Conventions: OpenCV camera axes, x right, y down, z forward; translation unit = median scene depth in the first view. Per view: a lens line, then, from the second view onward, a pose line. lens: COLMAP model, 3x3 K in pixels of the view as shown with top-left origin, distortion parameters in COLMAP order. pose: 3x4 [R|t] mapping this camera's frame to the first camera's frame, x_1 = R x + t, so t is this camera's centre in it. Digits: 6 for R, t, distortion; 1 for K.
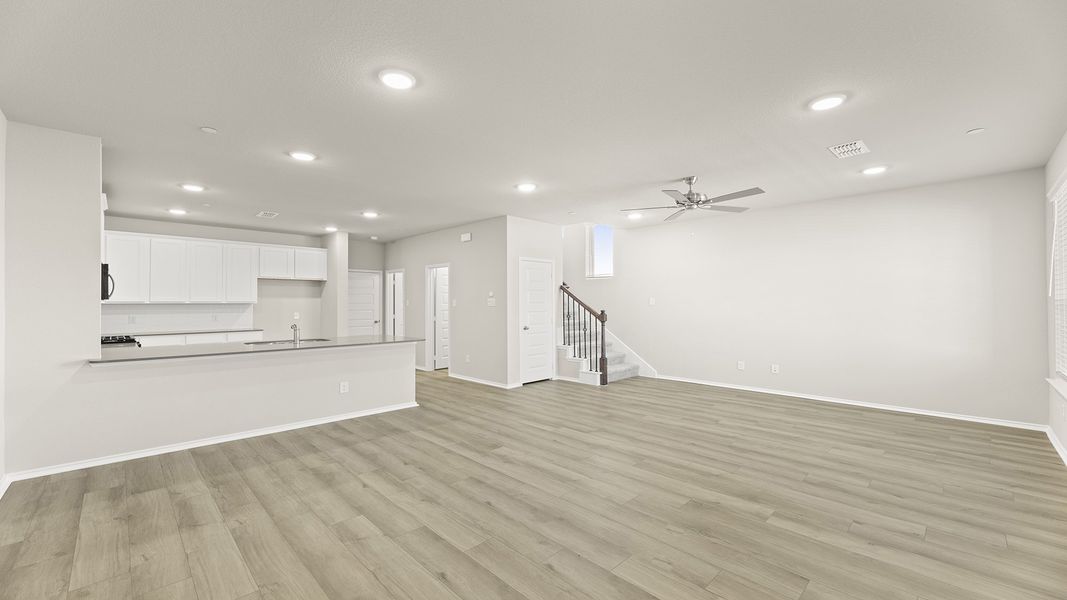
lens RADIAL K [[422.6, 0, 533.5], [0, 422.6, 300.0], [0, 0, 1]] dist [0.003225, 0.000069]
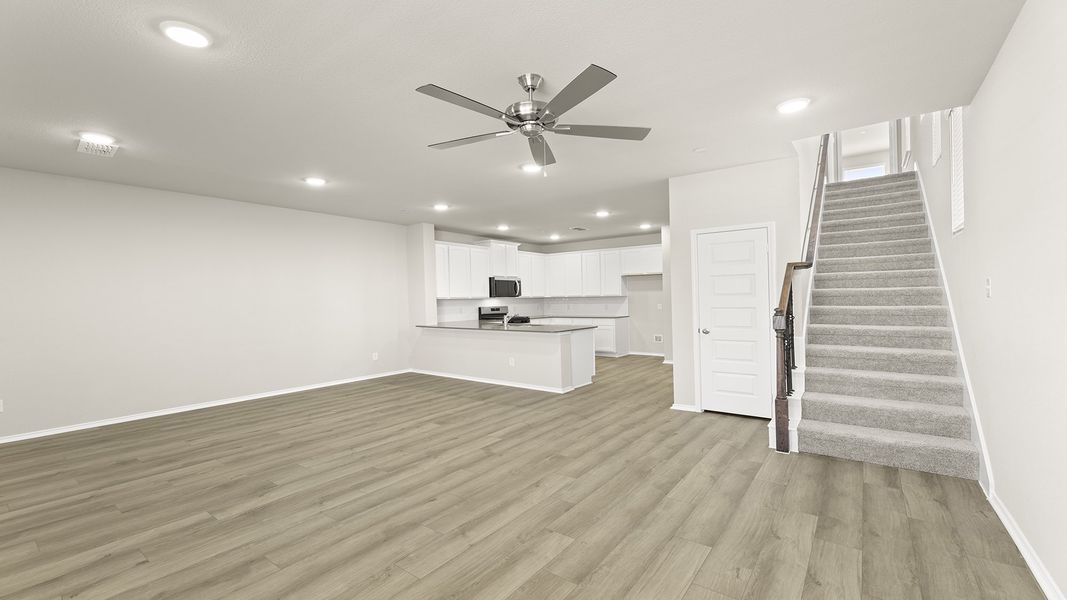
lens RADIAL K [[438.8, 0, 533.5], [0, 438.8, 300.0], [0, 0, 1]] dist [0.003238, 0.000062]
pose [[0.149054, 0.004632, -0.988818, 1.106208], [0.025489, 0.999639, 0.008525, 0.002955], [0.988500, -0.026475, 0.148882, 1.044050]]
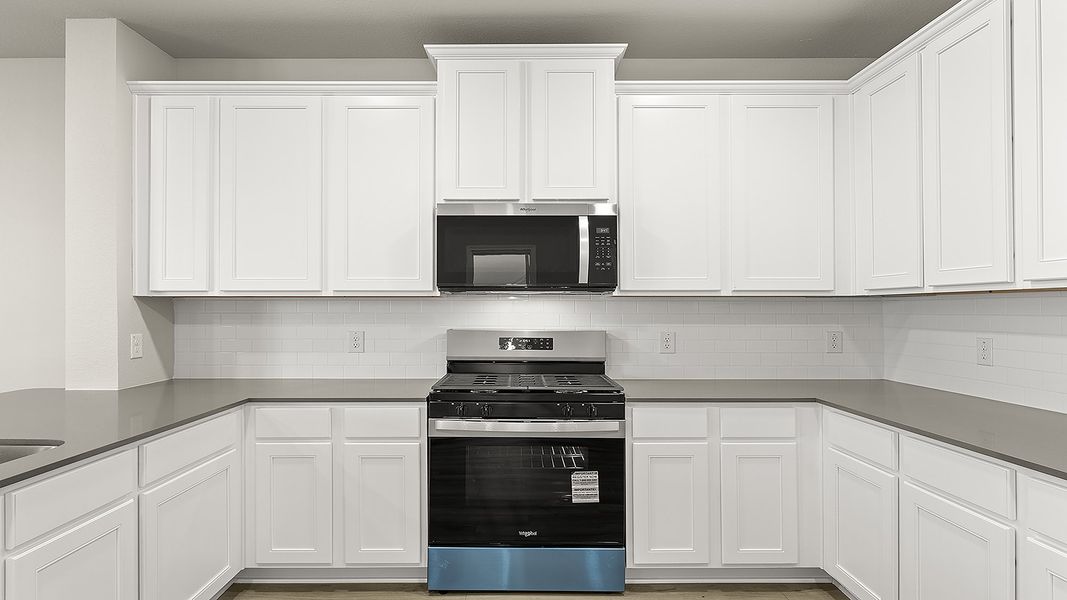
lens RADIAL K [[705.1, 0, 550.4], [0, 705.1, 288.9], [0, 0, 1]] dist [-0.003248, -0.000750]
pose [[-0.700698, -0.014754, -0.713305, -0.687598], [0.009499, 0.999505, -0.030004, 0.026927], [0.713395, -0.027800, -0.700211, 1.886553]]
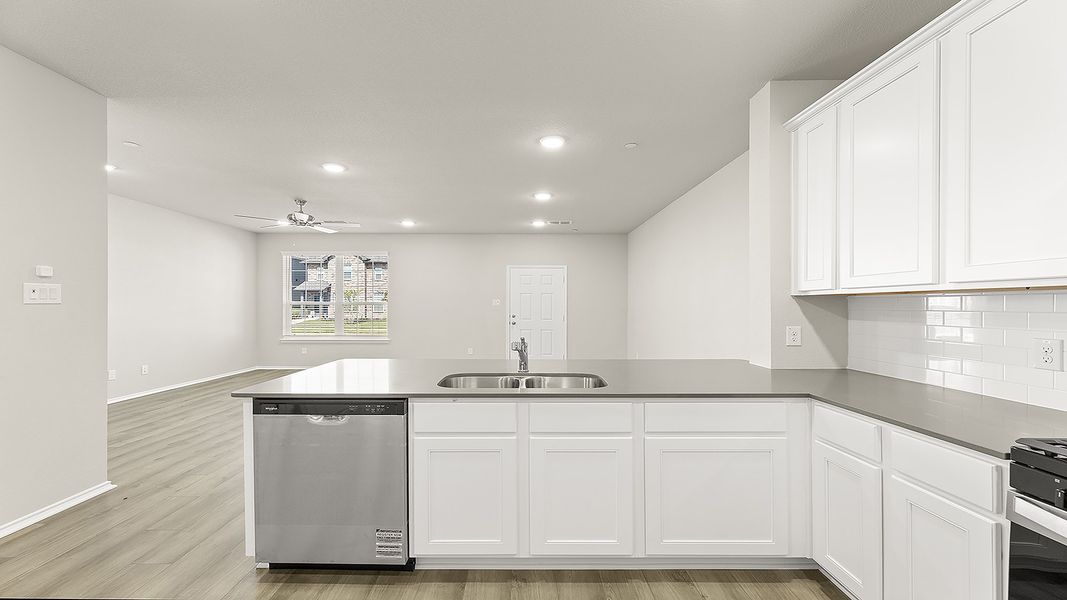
lens RADIAL K [[432.3, 0, 522.8], [0, 432.3, 306.2], [0, 0, 1]] dist [-0.000339, -0.000199]
pose [[-0.713353, 0.000488, 0.700804, -1.128545], [-0.006528, 0.999952, -0.007341, 0.028565], [-0.700774, -0.009811, -0.713316, 1.669891]]
